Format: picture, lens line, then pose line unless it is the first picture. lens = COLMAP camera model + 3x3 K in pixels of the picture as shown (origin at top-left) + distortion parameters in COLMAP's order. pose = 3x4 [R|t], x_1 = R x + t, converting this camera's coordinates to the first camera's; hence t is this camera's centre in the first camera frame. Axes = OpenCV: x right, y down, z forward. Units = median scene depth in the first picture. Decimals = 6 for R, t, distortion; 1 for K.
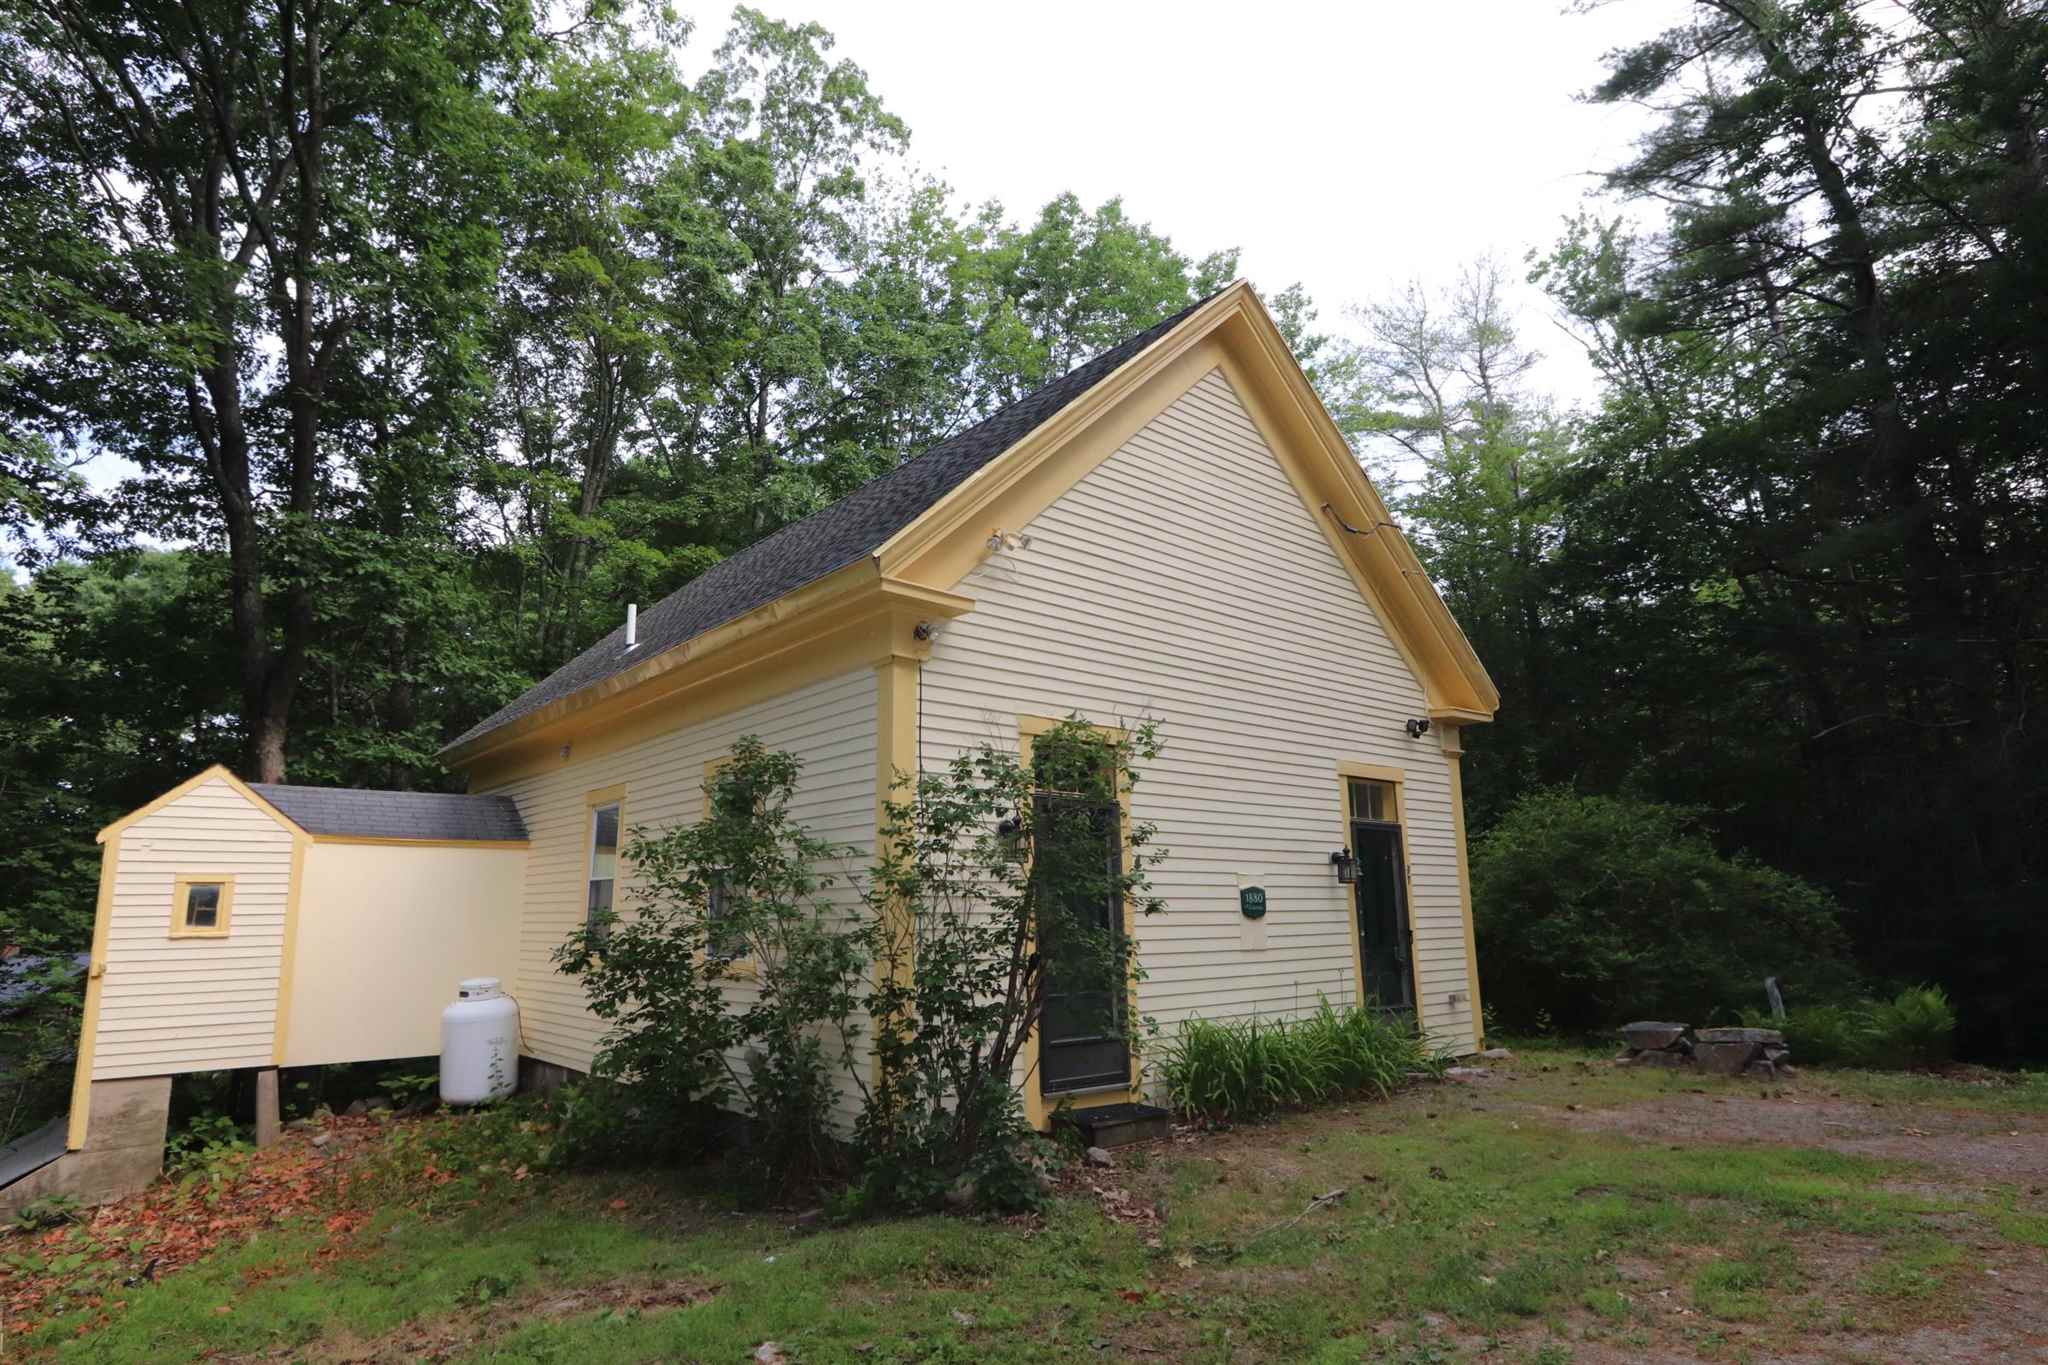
lens RADIAL K [[1103.3, 0, 1024.0], [0, 1103.3, 682.5], [0, 0, 1]] dist [-0.011739, 0.000438]
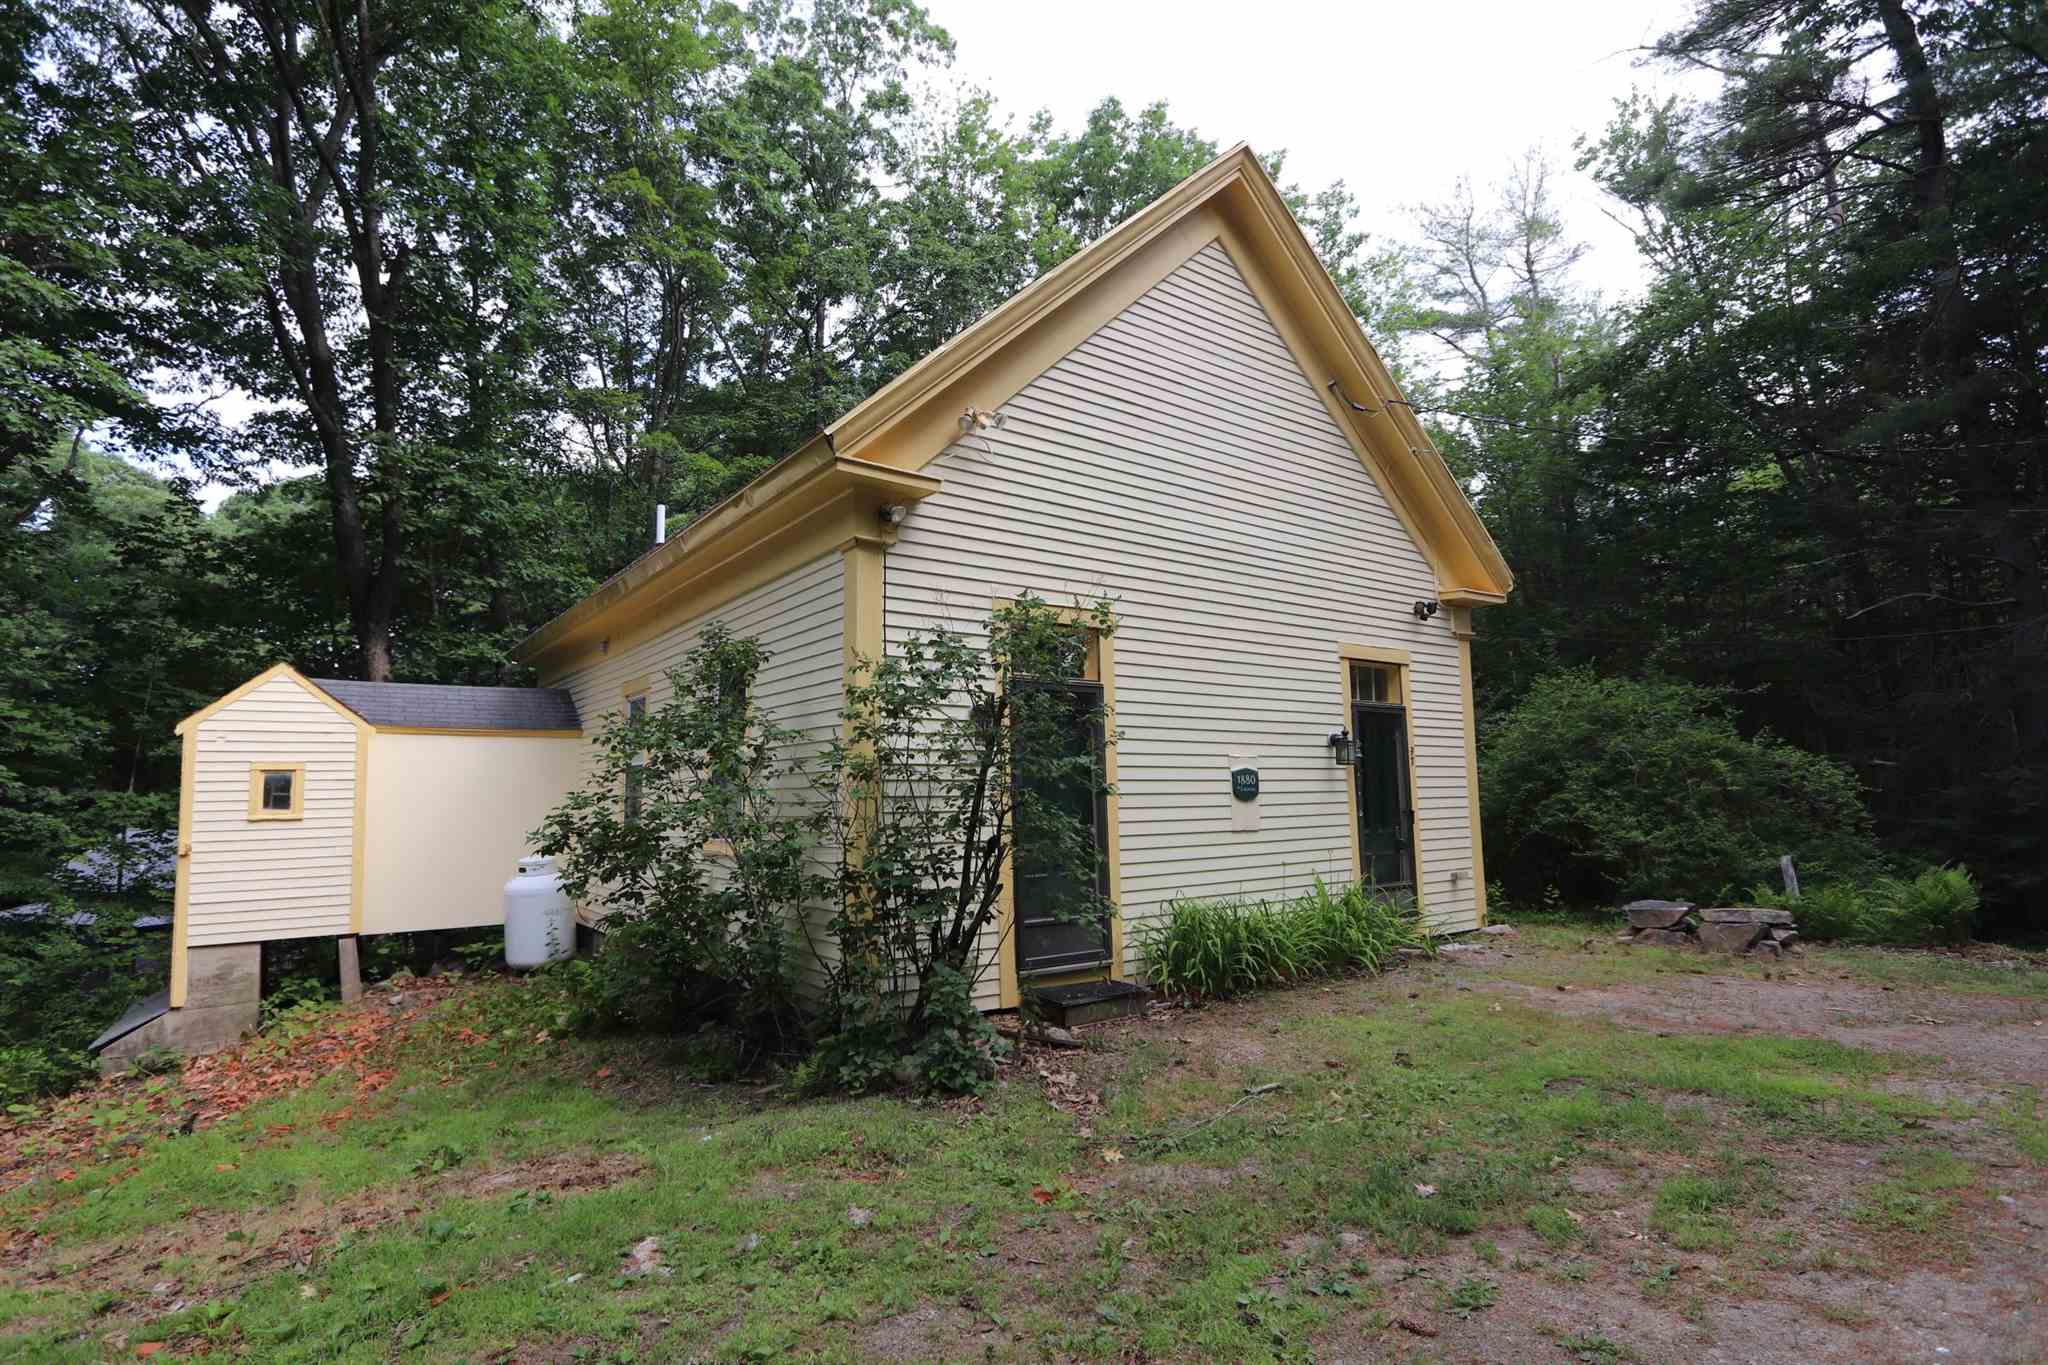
lens RADIAL K [[1000.7, 0, 1024.0], [0, 1000.7, 682.5], [0, 0, 1]] dist [-0.010768, -0.000343]
pose [[0.997350, -0.011251, -0.071881, 0.064046], [0.018151, 0.995209, 0.096076, 0.013911], [0.070456, -0.097126, 0.992775, 0.077852]]
